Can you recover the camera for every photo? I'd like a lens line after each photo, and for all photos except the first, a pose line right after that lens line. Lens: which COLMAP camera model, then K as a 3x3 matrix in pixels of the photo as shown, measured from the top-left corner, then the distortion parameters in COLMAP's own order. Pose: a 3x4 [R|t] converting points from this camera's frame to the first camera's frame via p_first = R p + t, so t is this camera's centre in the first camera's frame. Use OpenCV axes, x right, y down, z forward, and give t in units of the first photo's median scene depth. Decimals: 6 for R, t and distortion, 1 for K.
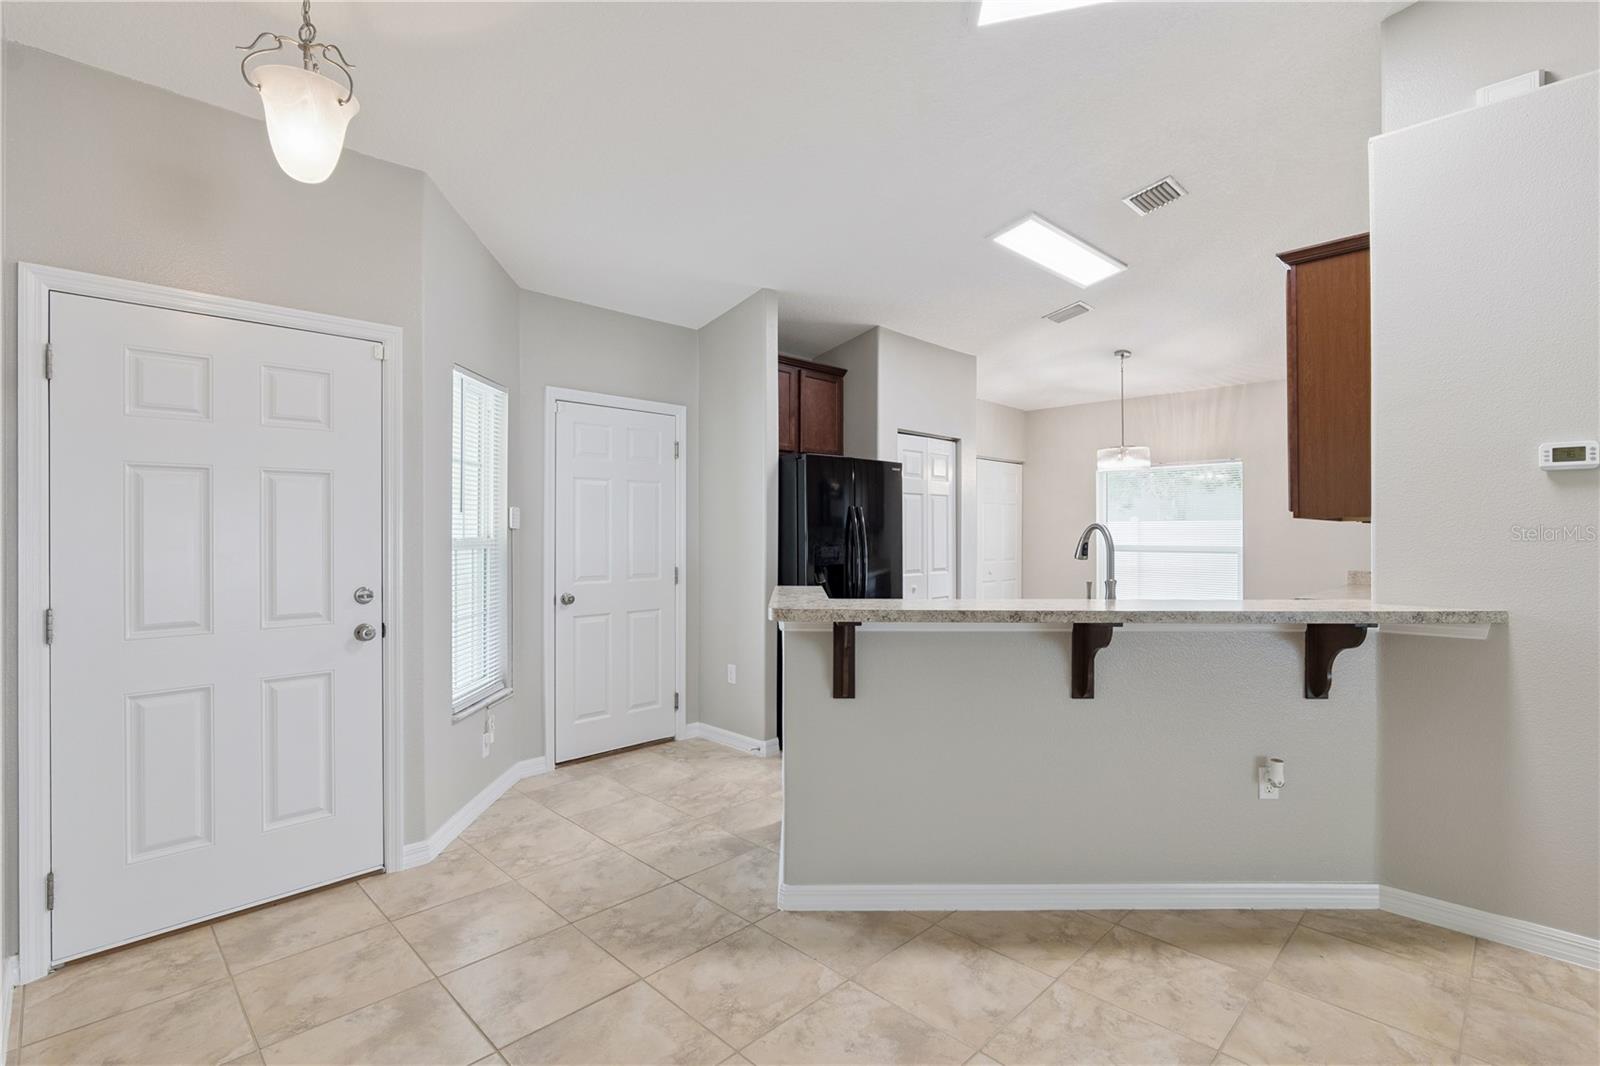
lens RADIAL K [[739.4, 0, 793.3], [0, 739.4, 532.7], [0, 0, 1]] dist [-0.020225, 0.006420]
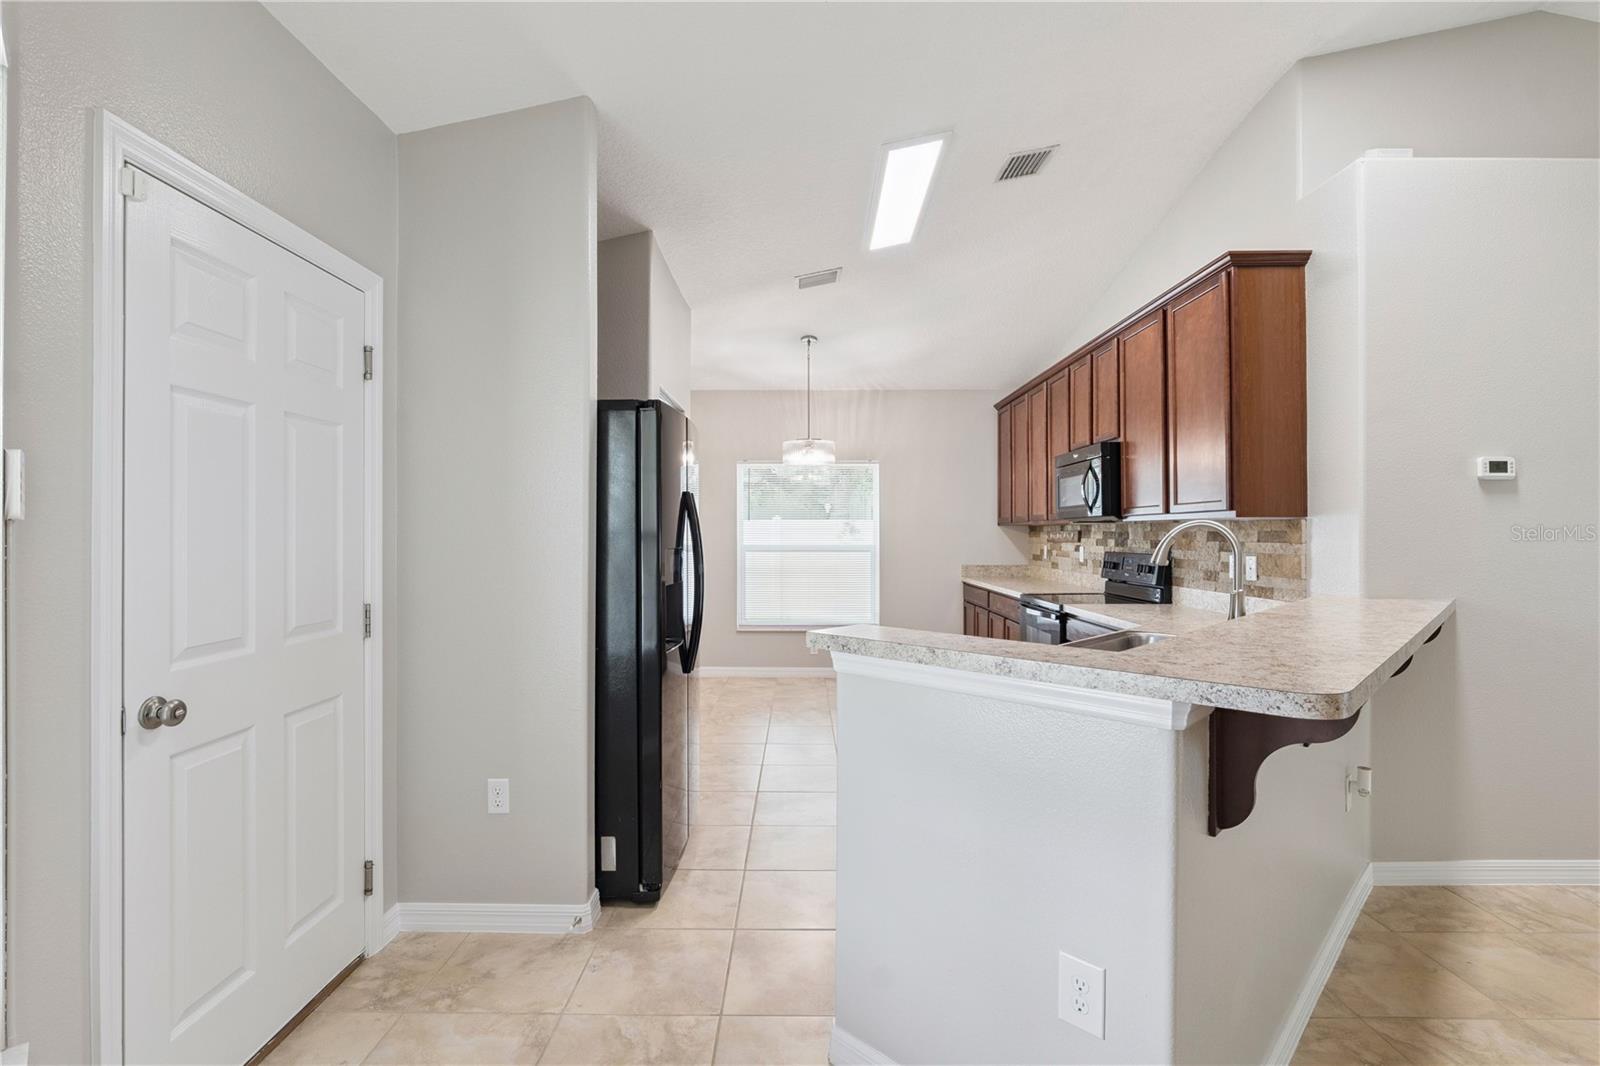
lens RADIAL K [[739.4, 0, 788.0], [0, 739.4, 533.1], [0, 0, 1]] dist [-0.020225, 0.006420]
pose [[0.711672, -0.001891, 0.702509, -0.343224], [0.000612, 0.999998, 0.002072, -0.000489], [-0.702512, -0.001045, 0.711672, 0.526037]]
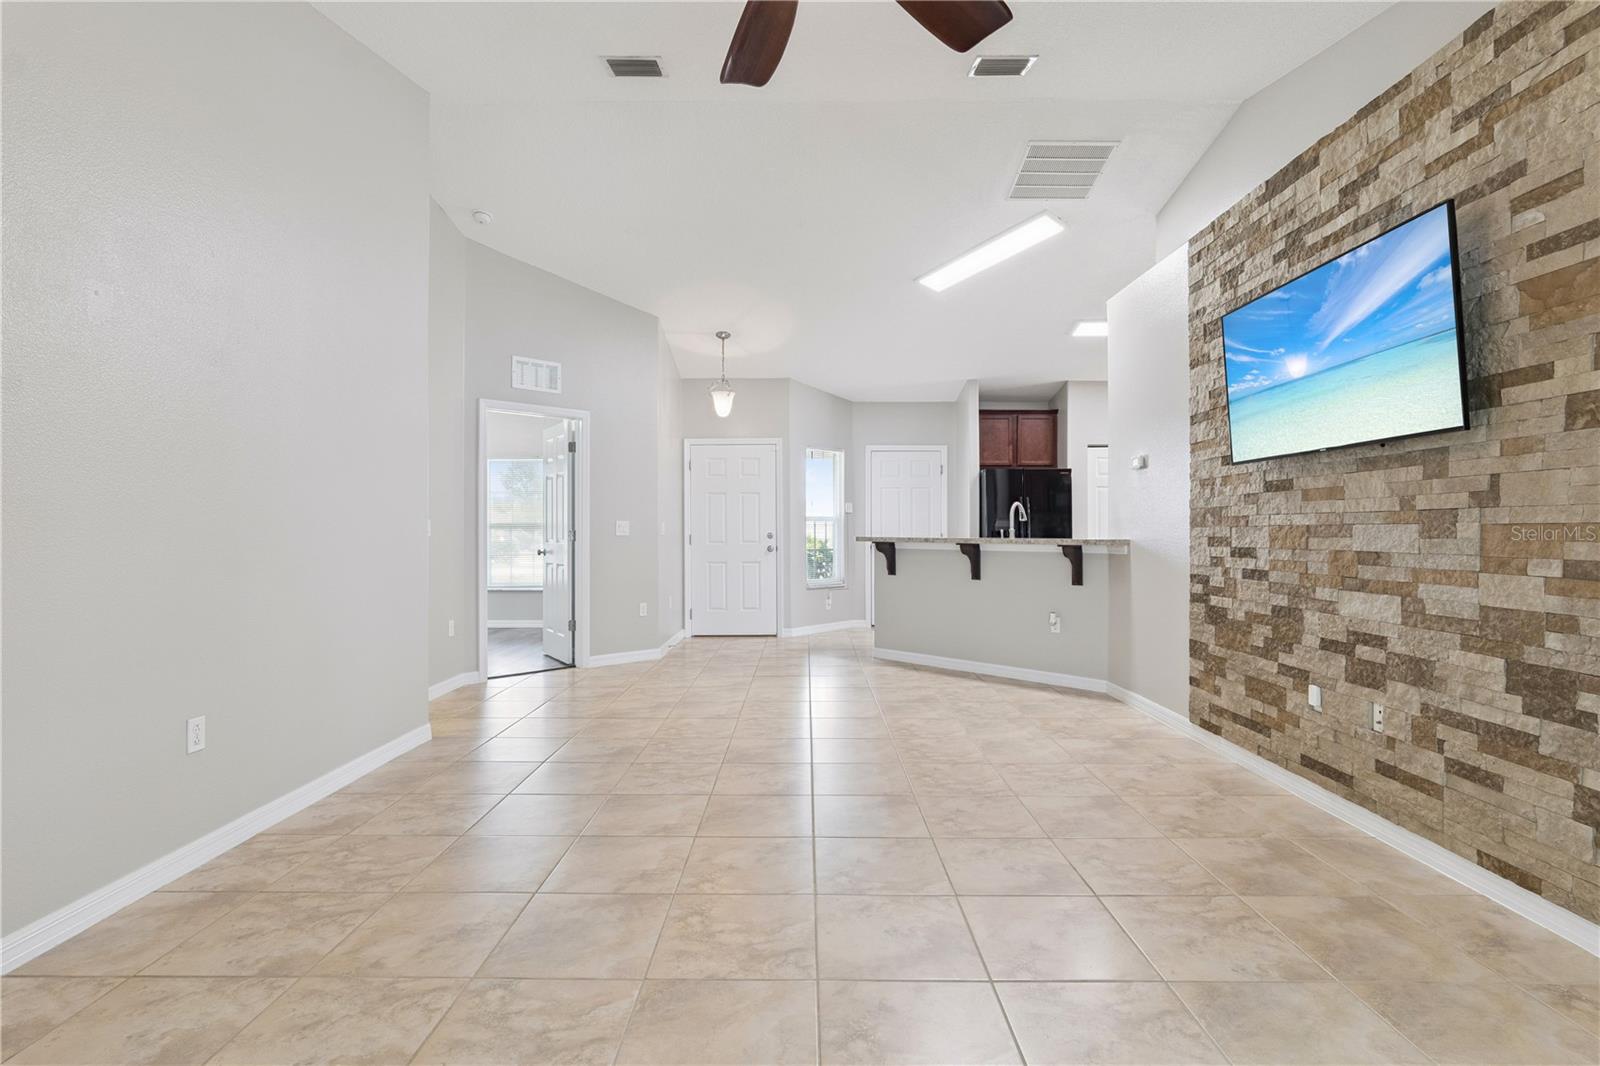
lens RADIAL K [[739.4, 0, 800.7], [0, 739.4, 532.8], [0, 0, 1]] dist [-0.020225, 0.006420]
pose [[0.704210, 0.000195, -0.709992, 1.030493], [0.000136, 1.000000, 0.000410, 0.050354], [0.709992, -0.000385, 0.704210, -0.622205]]
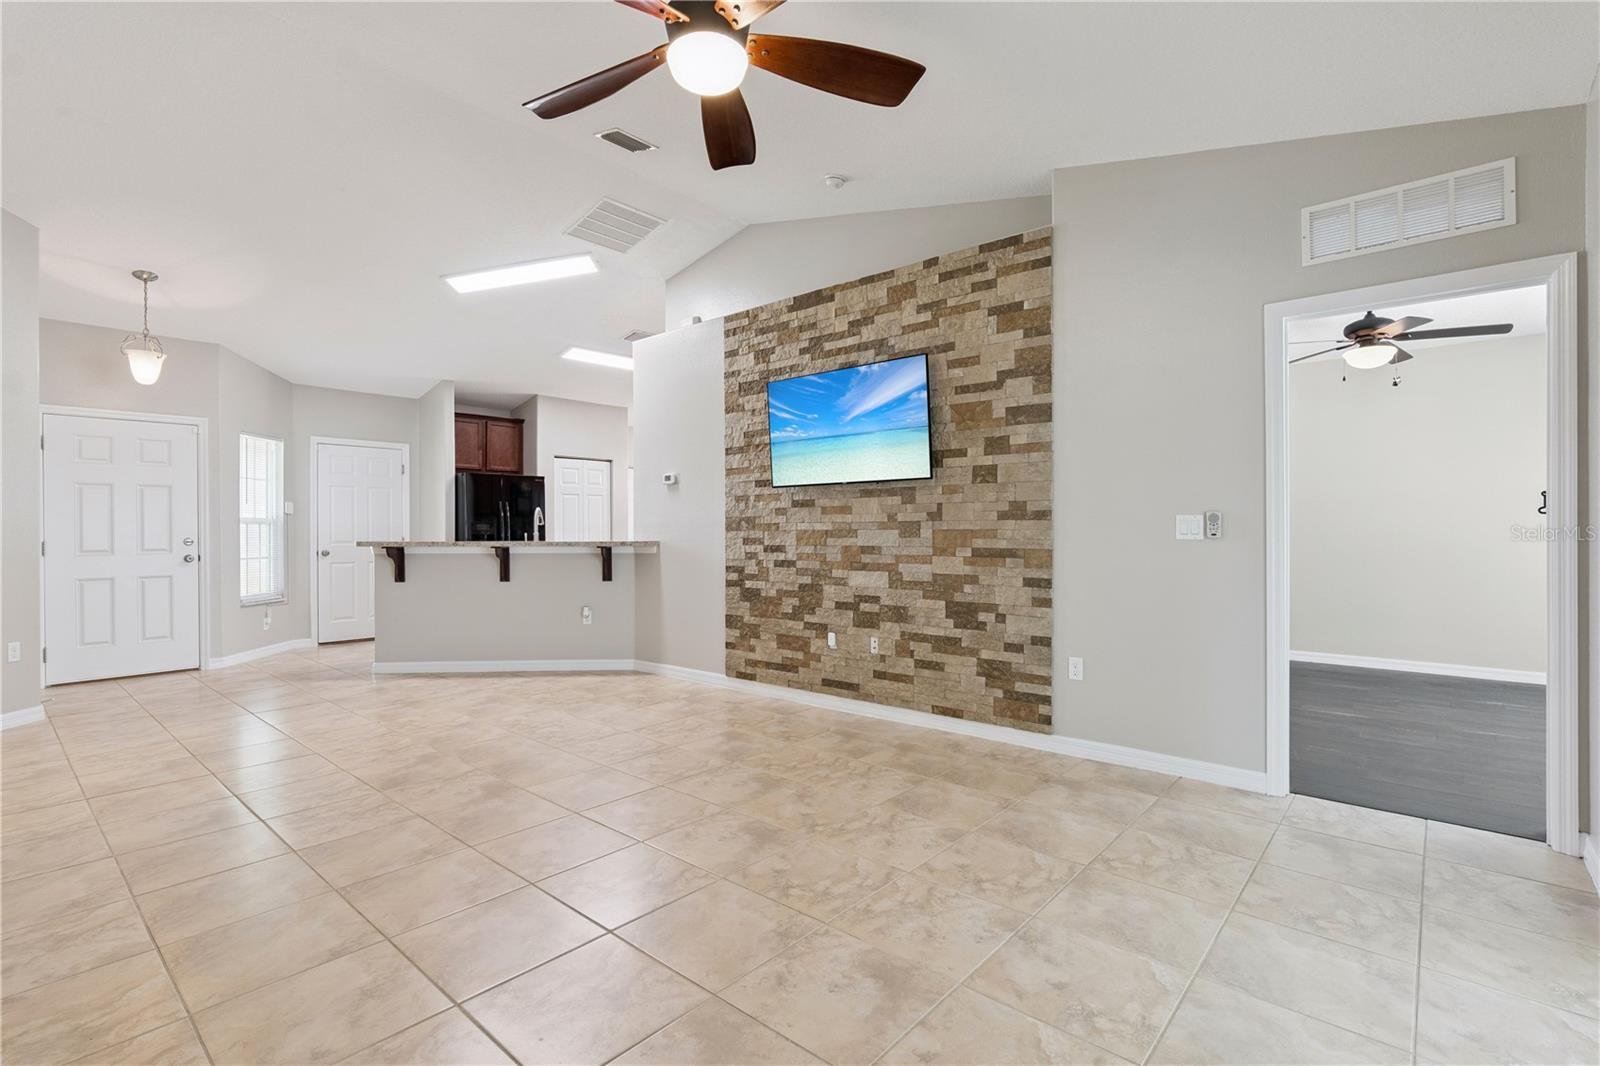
lens RADIAL K [[739.4, 0, 801.0], [0, 739.4, 534.1], [0, 0, 1]] dist [-0.020225, 0.006420]
pose [[0.997420, -0.005626, 0.071568, 0.739622], [0.005528, 0.999983, 0.001568, 0.047428], [-0.071575, -0.001169, 0.997435, -0.893536]]
